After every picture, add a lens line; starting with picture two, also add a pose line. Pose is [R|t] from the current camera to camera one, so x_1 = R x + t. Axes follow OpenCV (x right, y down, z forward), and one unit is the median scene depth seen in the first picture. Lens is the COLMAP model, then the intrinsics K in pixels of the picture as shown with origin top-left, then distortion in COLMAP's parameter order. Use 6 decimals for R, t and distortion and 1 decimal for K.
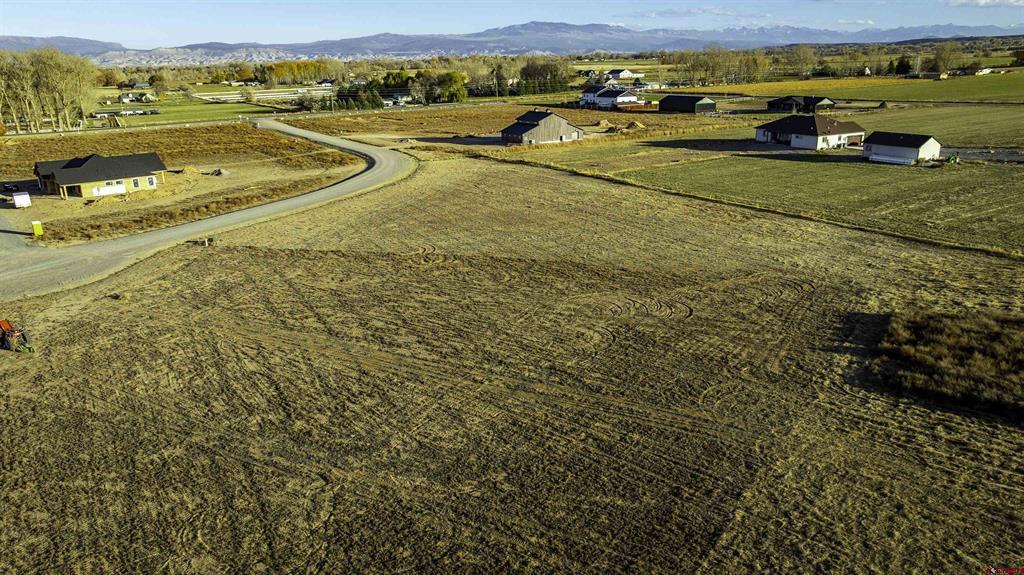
lens RADIAL K [[725.2, 0, 511.2], [0, 725.2, 282.4], [0, 0, 1]] dist [-0.034476, 0.033446]
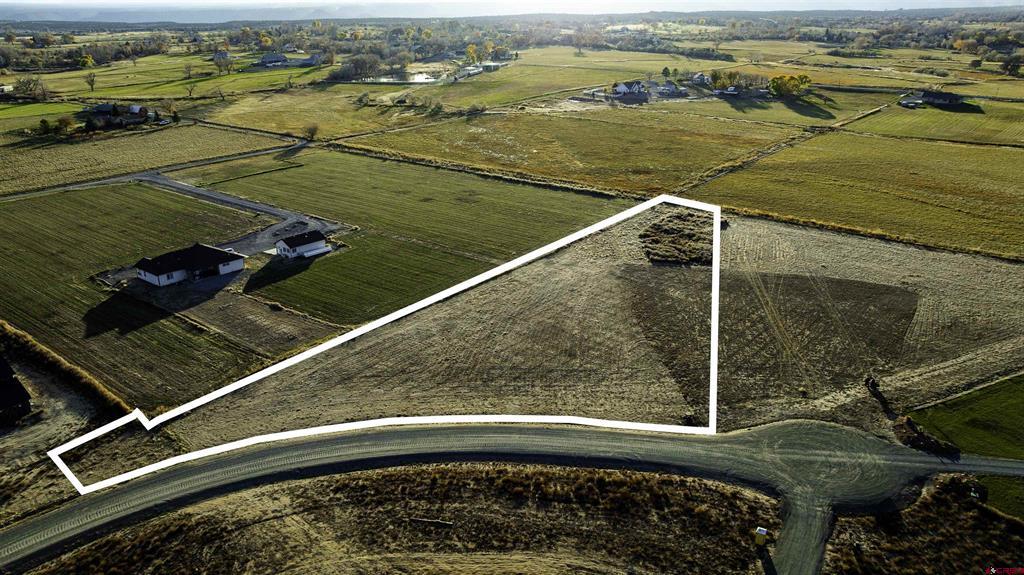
lens RADIAL K [[725.2, 0, 512.6], [0, 725.2, 294.8], [0, 0, 1]] dist [-0.034476, 0.033446]
pose [[-0.355767, -0.298999, 0.885454, -0.777808], [0.297176, 0.862074, 0.410506, -0.483793], [-0.886068, 0.409180, -0.217842, 0.843224]]
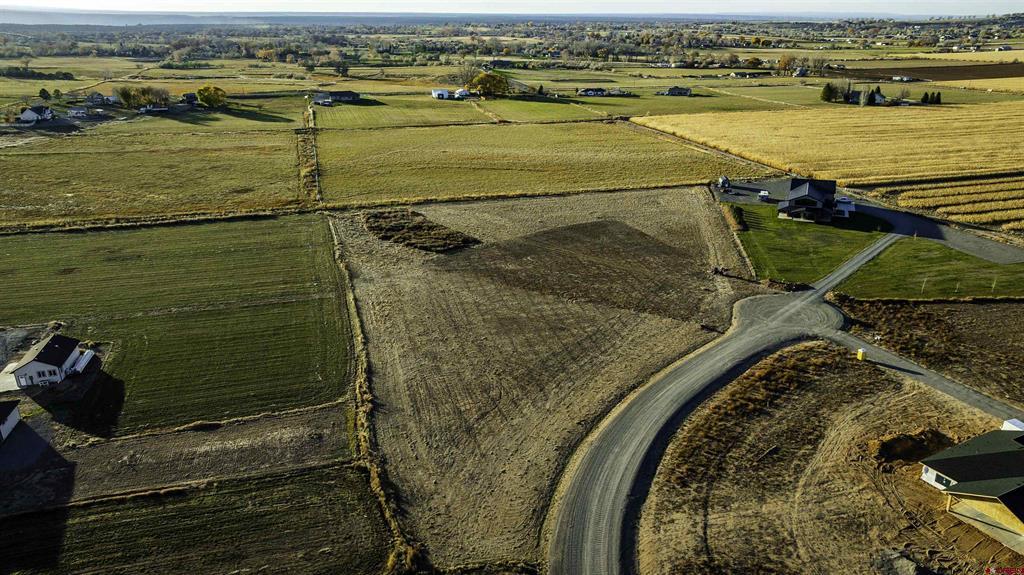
lens RADIAL K [[725.2, 0, 512.6], [0, 725.2, 279.9], [0, 0, 1]] dist [-0.034476, 0.033446]
pose [[-0.966051, -0.042241, 0.254873, -0.238543], [0.117450, 0.806894, 0.578902, -0.638140], [-0.230109, 0.589184, -0.774540, 1.310405]]
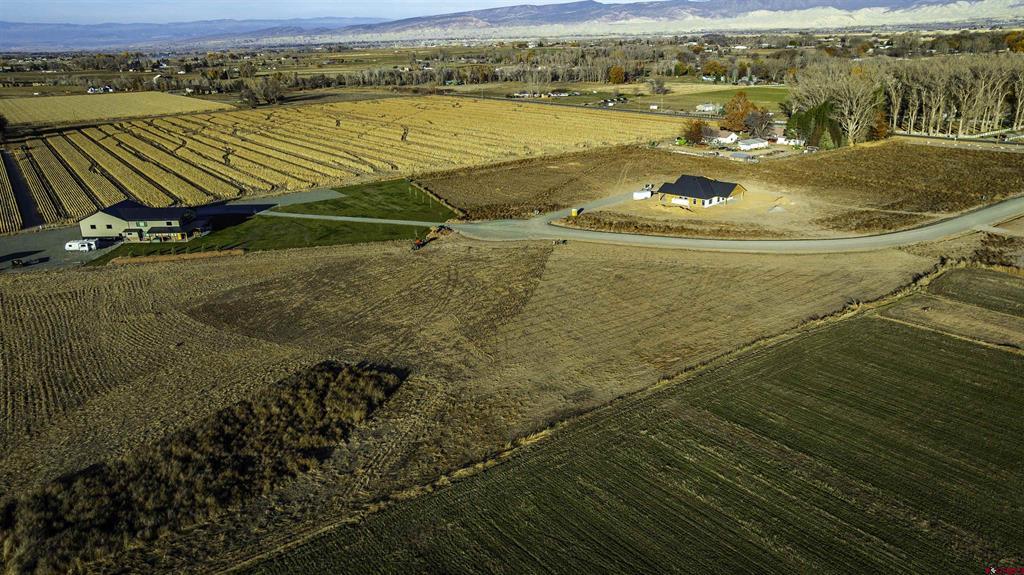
lens RADIAL K [[725.2, 0, 509.0], [0, 725.2, 292.8], [0, 0, 1]] dist [-0.034476, 0.033446]
pose [[0.099146, 0.356893, -0.928869, 0.790594], [-0.269121, 0.908298, 0.320264, -0.293651], [0.957990, 0.218226, 0.186101, 0.319847]]
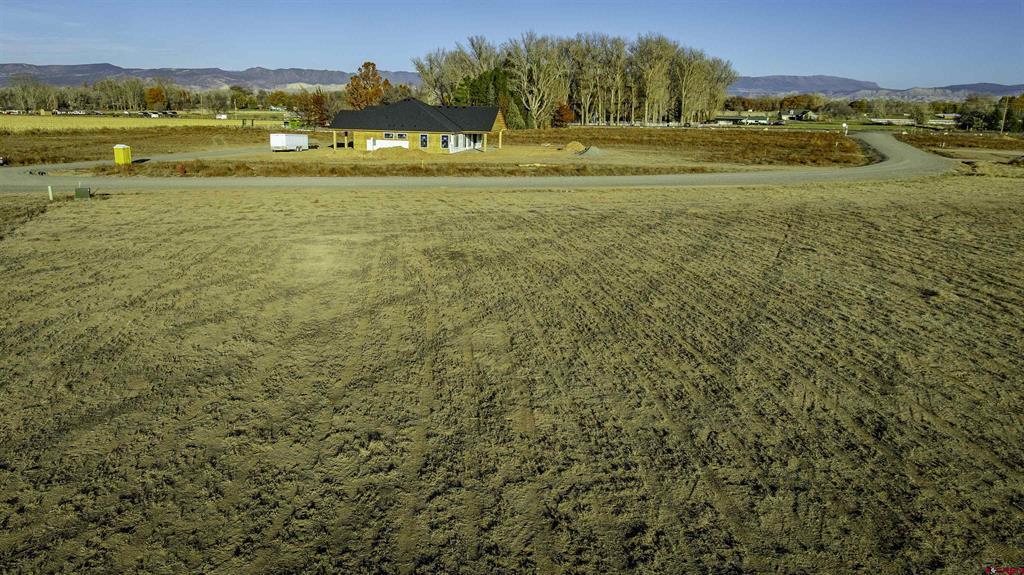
lens RADIAL K [[788.4, 0, 487.0], [0, 788.4, 281.0], [0, 0, 1]] dist [-0.034132, 0.033101]
pose [[0.599748, 0.208764, -0.772477, 0.079384], [-0.264941, 0.962724, 0.054479, -0.058515], [0.755055, 0.171987, 0.632702, 0.517189]]
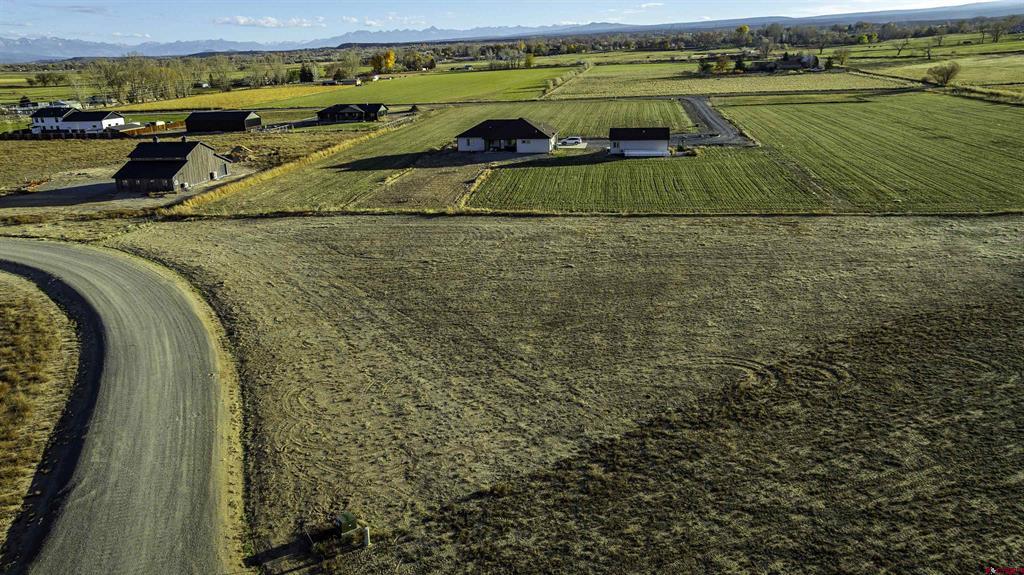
lens RADIAL K [[725.2, 0, 508.2], [0, 725.2, 289.4], [0, 0, 1]] dist [-0.034476, 0.033446]
pose [[0.633935, -0.234319, 0.737036, -0.352739], [0.240264, 0.965512, 0.100302, -0.111934], [-0.735119, 0.113498, 0.668370, 0.392978]]
